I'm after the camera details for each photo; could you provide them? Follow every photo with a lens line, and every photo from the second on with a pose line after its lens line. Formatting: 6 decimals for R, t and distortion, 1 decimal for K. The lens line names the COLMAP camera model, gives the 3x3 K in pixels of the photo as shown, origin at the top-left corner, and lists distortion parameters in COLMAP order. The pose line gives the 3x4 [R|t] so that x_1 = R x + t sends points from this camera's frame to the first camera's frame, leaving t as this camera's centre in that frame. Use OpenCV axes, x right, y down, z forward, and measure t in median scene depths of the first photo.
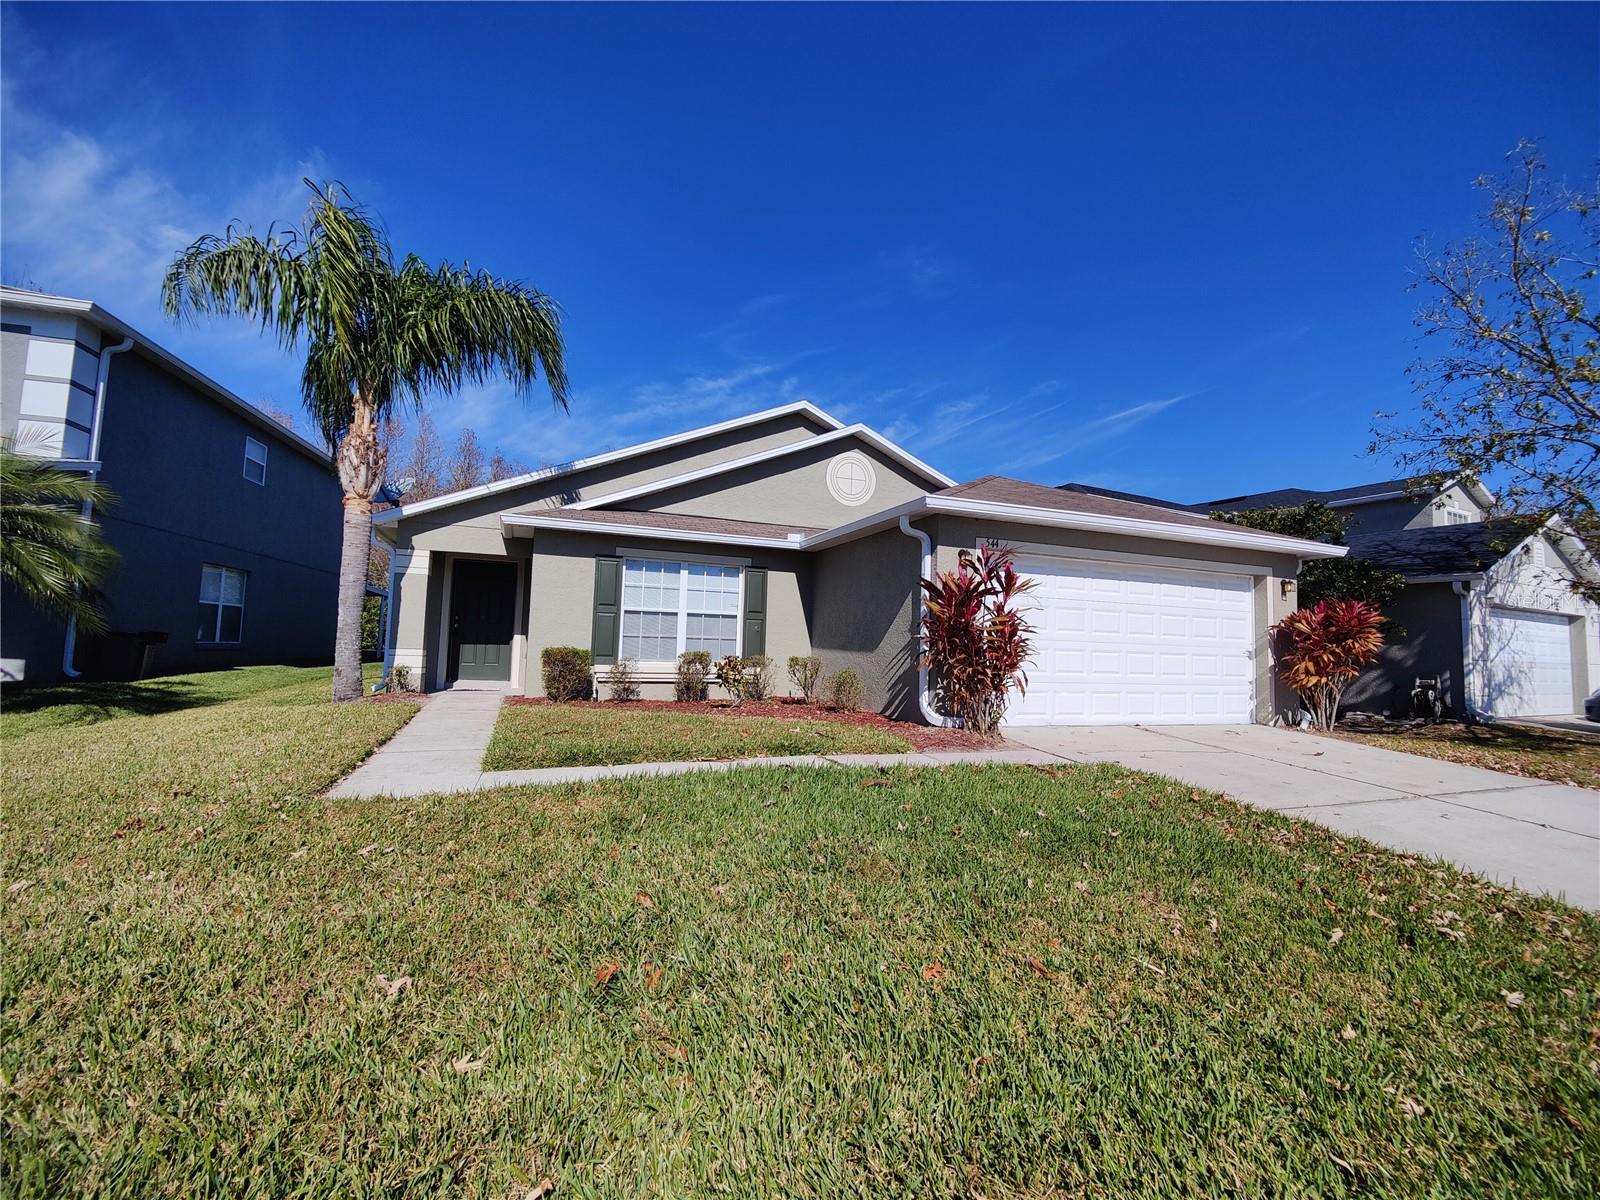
lens RADIAL K [[691.7, 0, 800.5], [0, 691.7, 593.8], [0, 0, 1]] dist [0.023908, -0.018812]
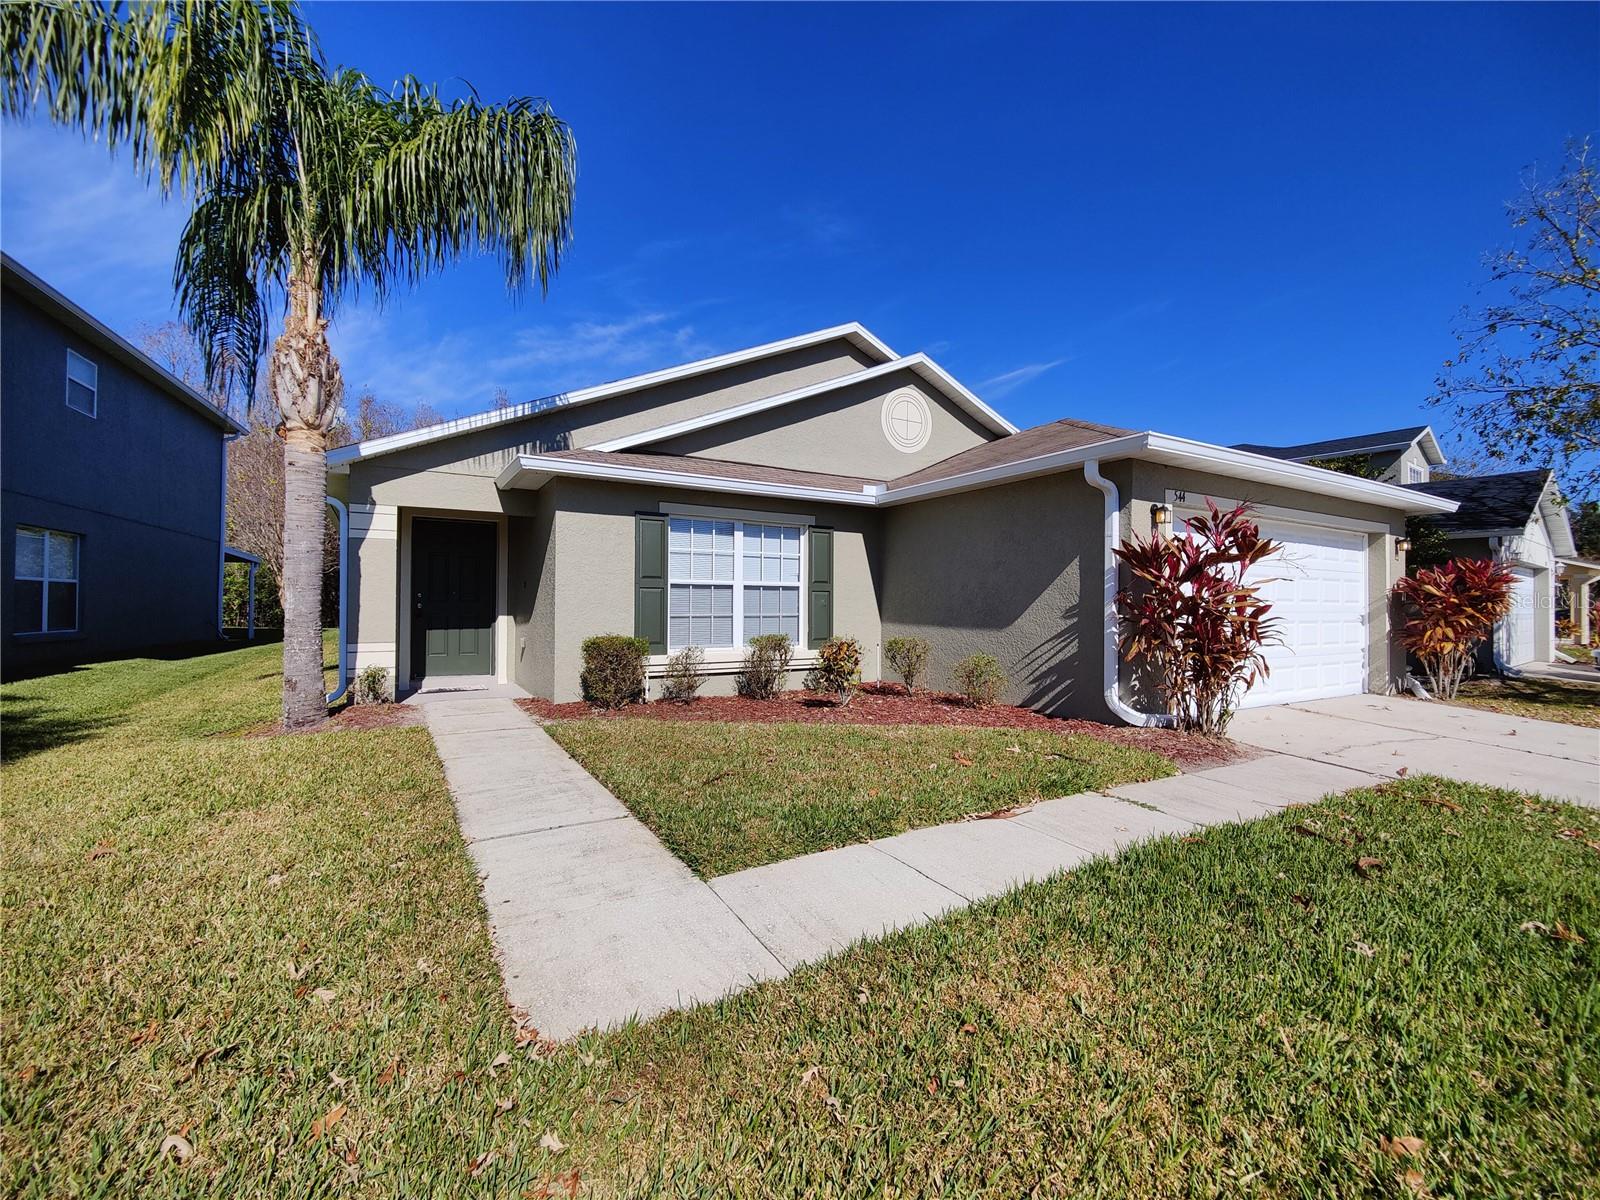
lens RADIAL K [[688.2, 0, 800.2], [0, 688.2, 593.5], [0, 0, 1]] dist [0.020894, -0.012598]
pose [[0.987414, -0.020241, 0.156857, -0.227954], [0.010760, 0.998076, 0.061057, -0.010781], [-0.157791, -0.058600, 0.985732, 0.210472]]
